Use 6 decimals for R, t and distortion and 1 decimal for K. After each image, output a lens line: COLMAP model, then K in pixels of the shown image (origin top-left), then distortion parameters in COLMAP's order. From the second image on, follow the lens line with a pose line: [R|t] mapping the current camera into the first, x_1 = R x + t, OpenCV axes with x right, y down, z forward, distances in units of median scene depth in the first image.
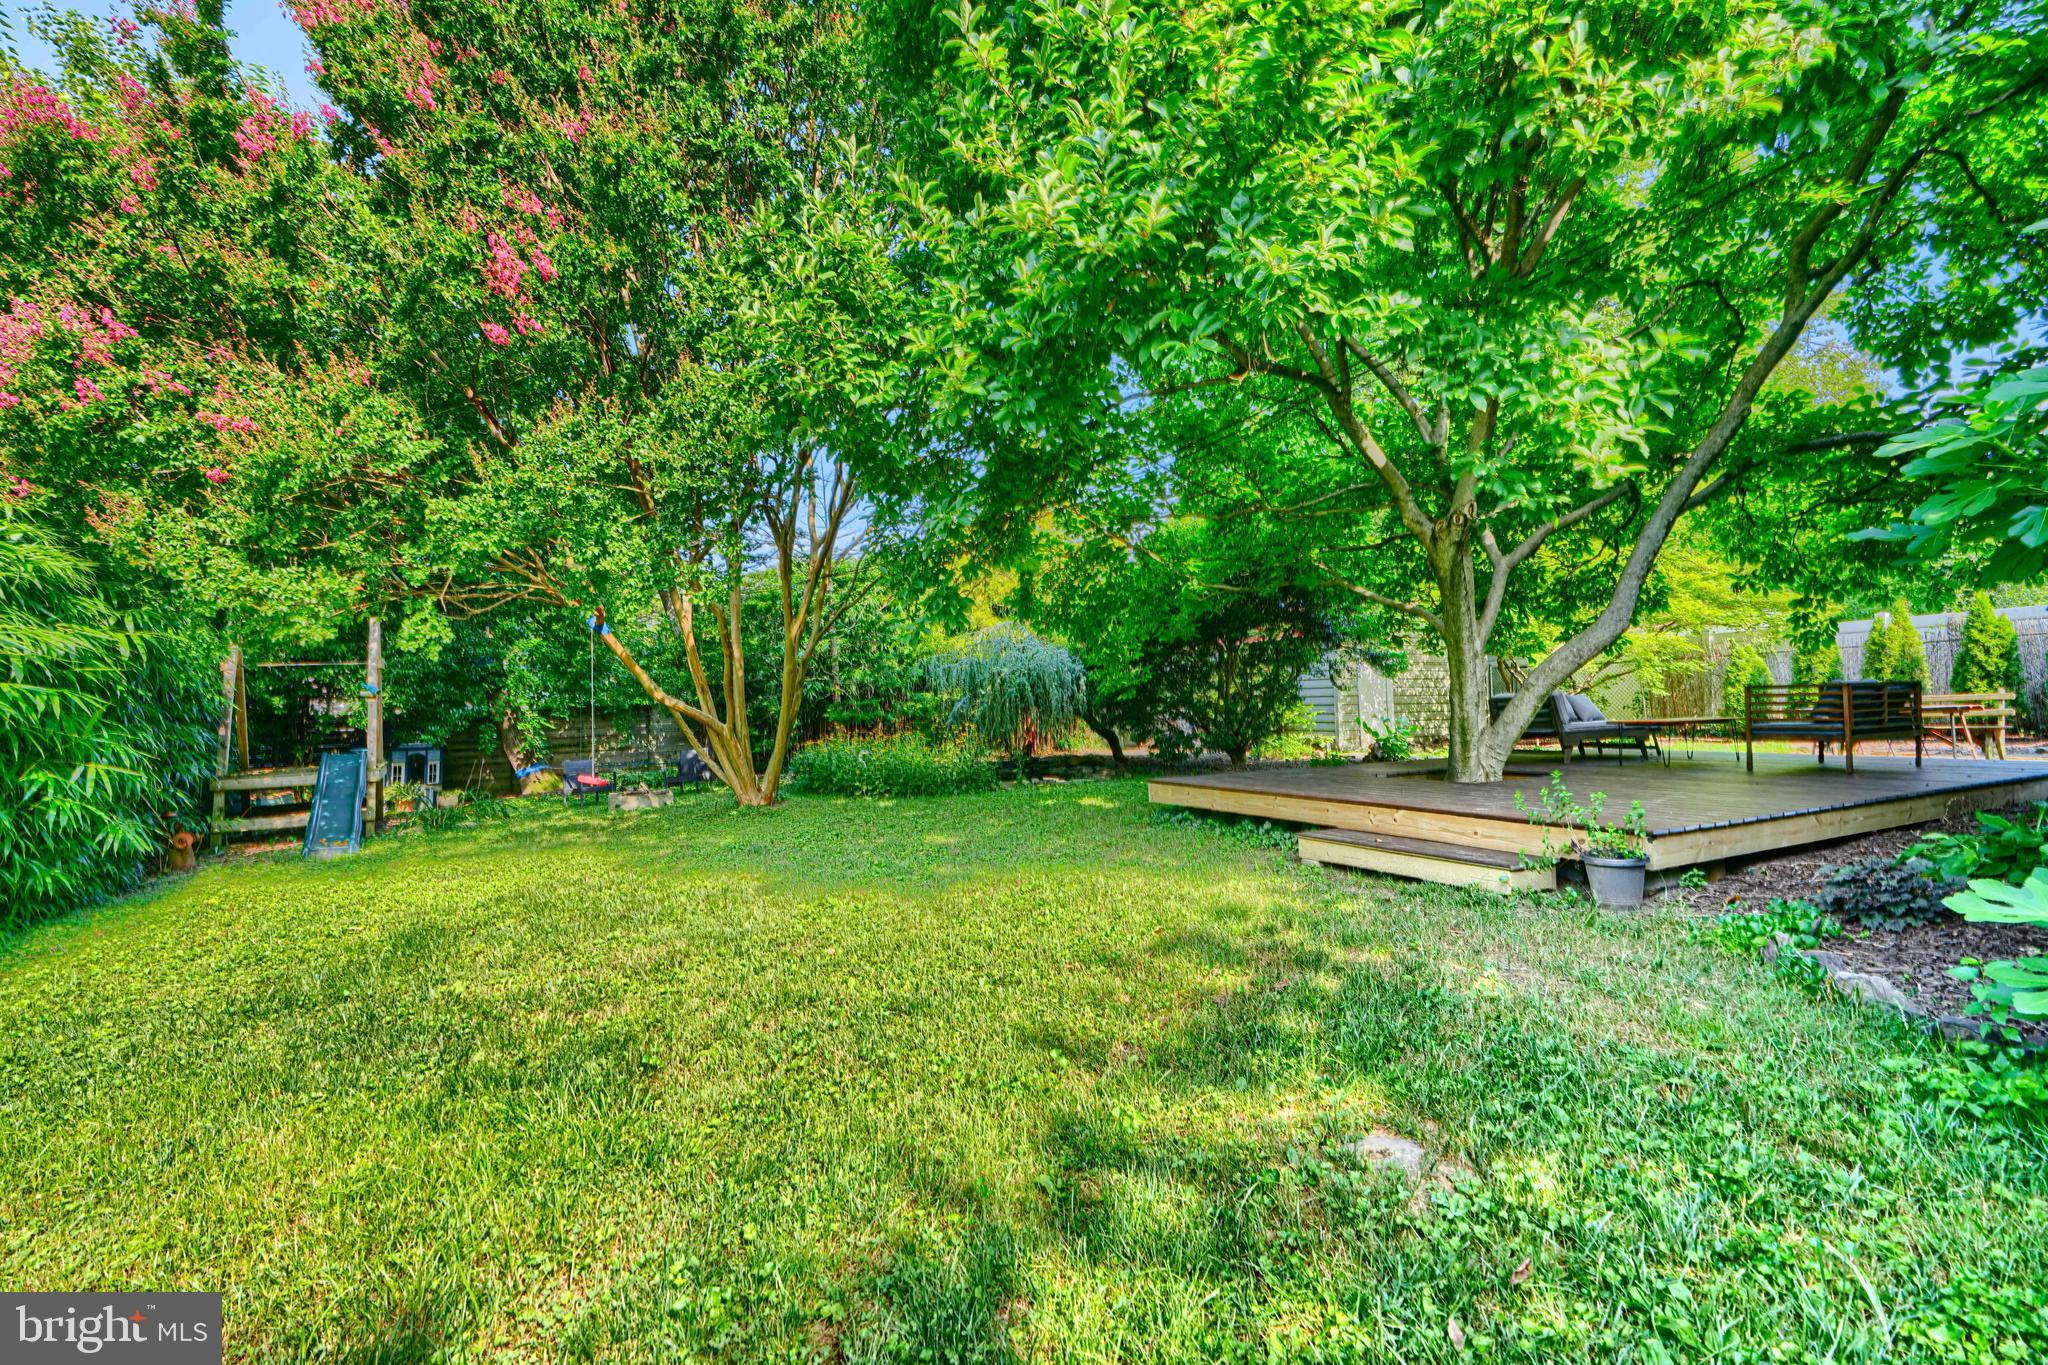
lens RADIAL K [[929.4, 0, 1024.1], [0, 929.4, 668.8], [0, 0, 1]] dist [0.004126, 0.000742]
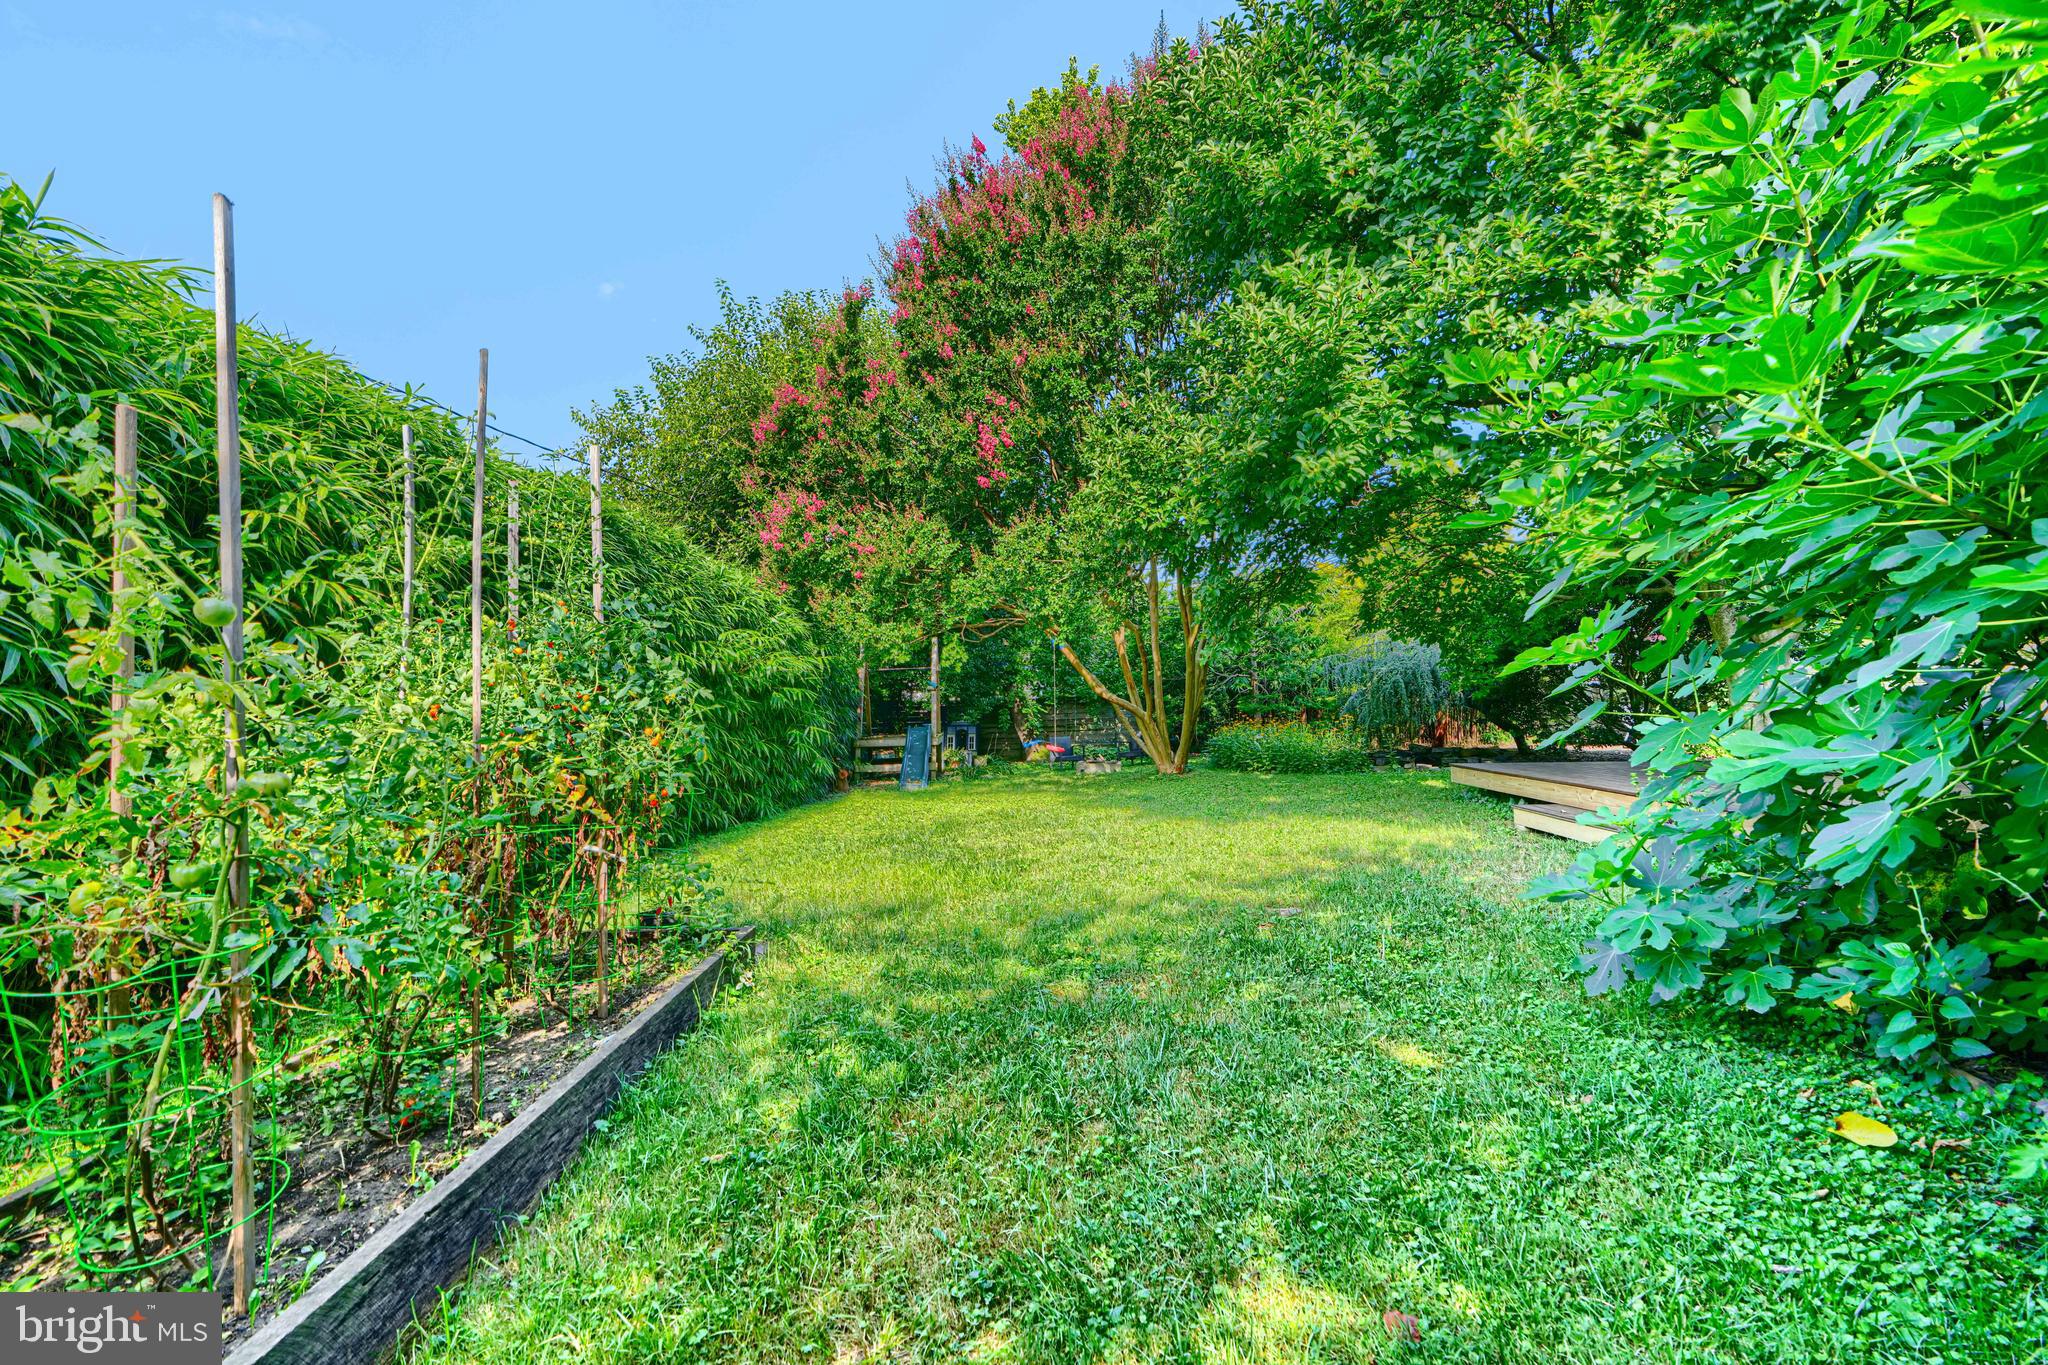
lens RADIAL K [[949.2, 0, 1024.0], [0, 949.2, 682.5], [0, 0, 1]] dist [-0.003481, -0.000872]
pose [[0.863976, 0.001646, -0.503530, 0.351428], [0.012360, 0.999624, 0.024475, -0.030964], [0.503381, -0.027369, 0.863631, -0.446132]]
